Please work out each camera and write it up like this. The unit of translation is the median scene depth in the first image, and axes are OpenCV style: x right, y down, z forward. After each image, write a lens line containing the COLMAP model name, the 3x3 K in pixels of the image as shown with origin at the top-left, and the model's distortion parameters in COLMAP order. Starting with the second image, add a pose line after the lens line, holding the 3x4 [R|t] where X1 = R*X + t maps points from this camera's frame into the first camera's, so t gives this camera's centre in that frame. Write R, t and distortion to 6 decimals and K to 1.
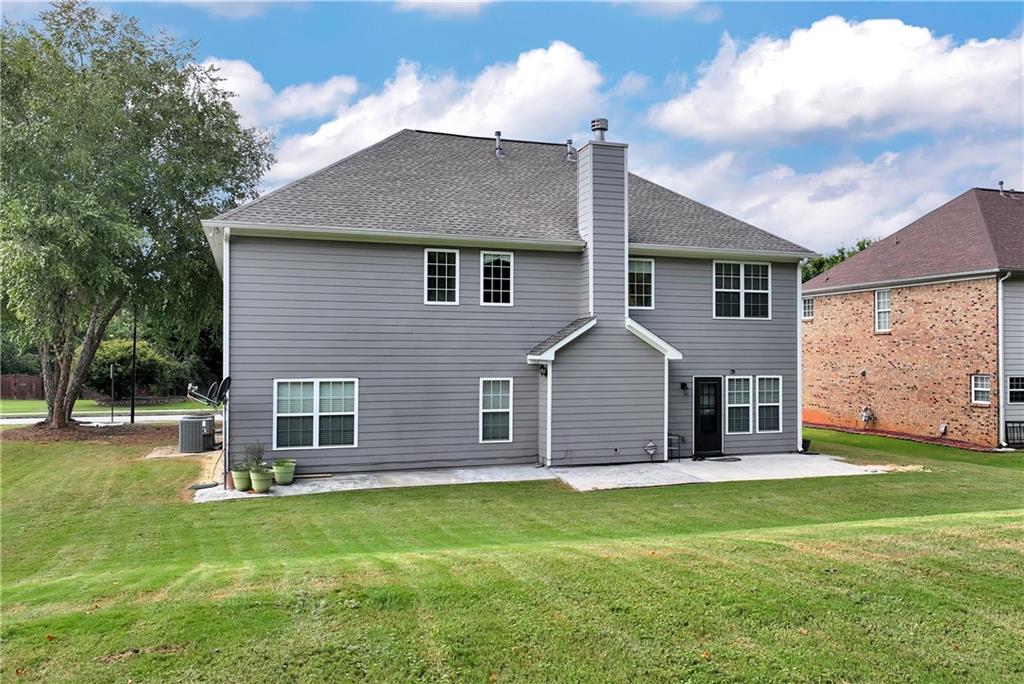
lens RADIAL K [[857.6, 0, 516.6], [0, 857.6, 339.4], [0, 0, 1]] dist [0.004074, -0.001575]
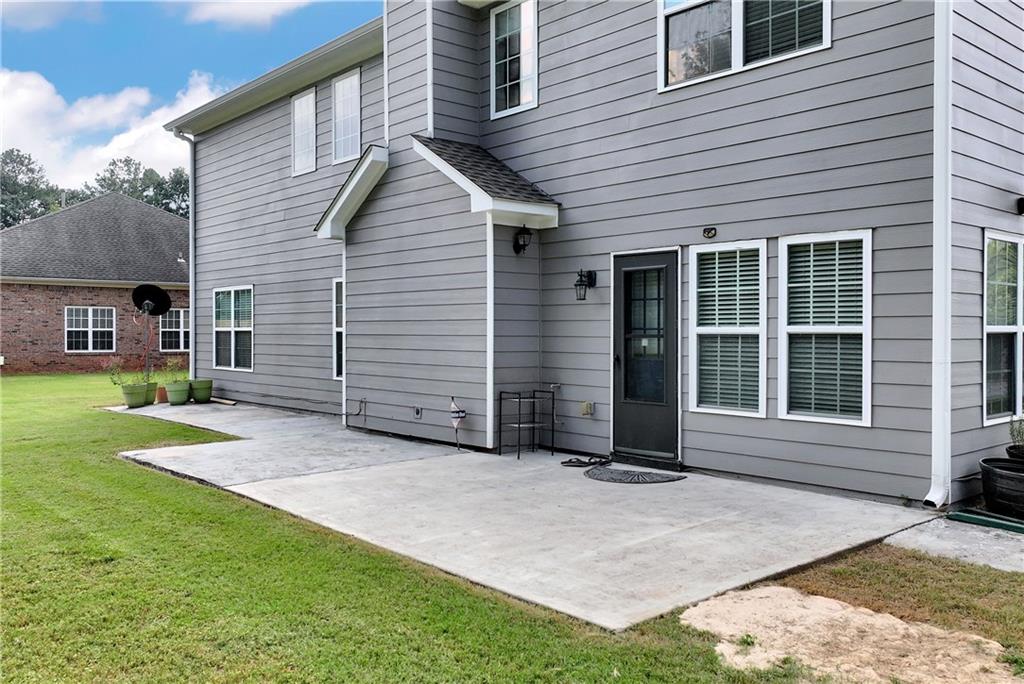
lens RADIAL K [[857.6, 0, 516.6], [0, 857.6, 339.4], [0, 0, 1]] dist [0.004074, -0.001575]
pose [[0.381104, 0.009121, -0.924487, 0.544247], [0.012940, 0.999801, 0.015198, 0.074495], [0.924442, -0.017754, 0.380910, 0.795714]]
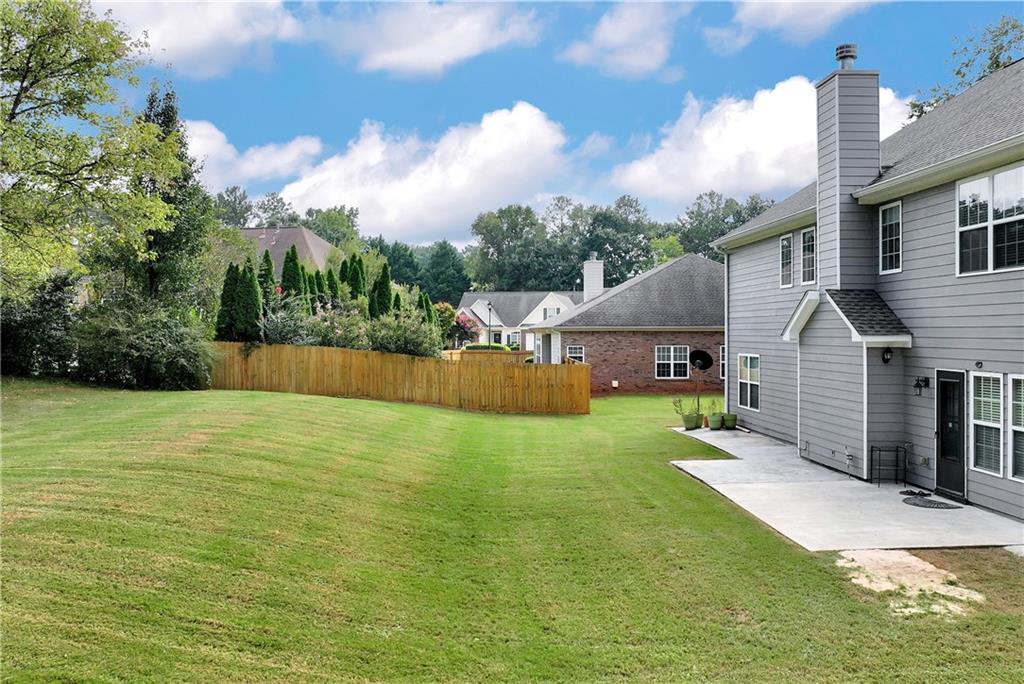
lens RADIAL K [[857.6, 0, 516.6], [0, 857.6, 339.4], [0, 0, 1]] dist [0.004074, -0.001575]
pose [[-0.261802, 0.008076, -0.965088, 0.902752], [0.016757, 0.999852, 0.003821, 0.012607], [0.964976, -0.015171, -0.261898, 0.849739]]
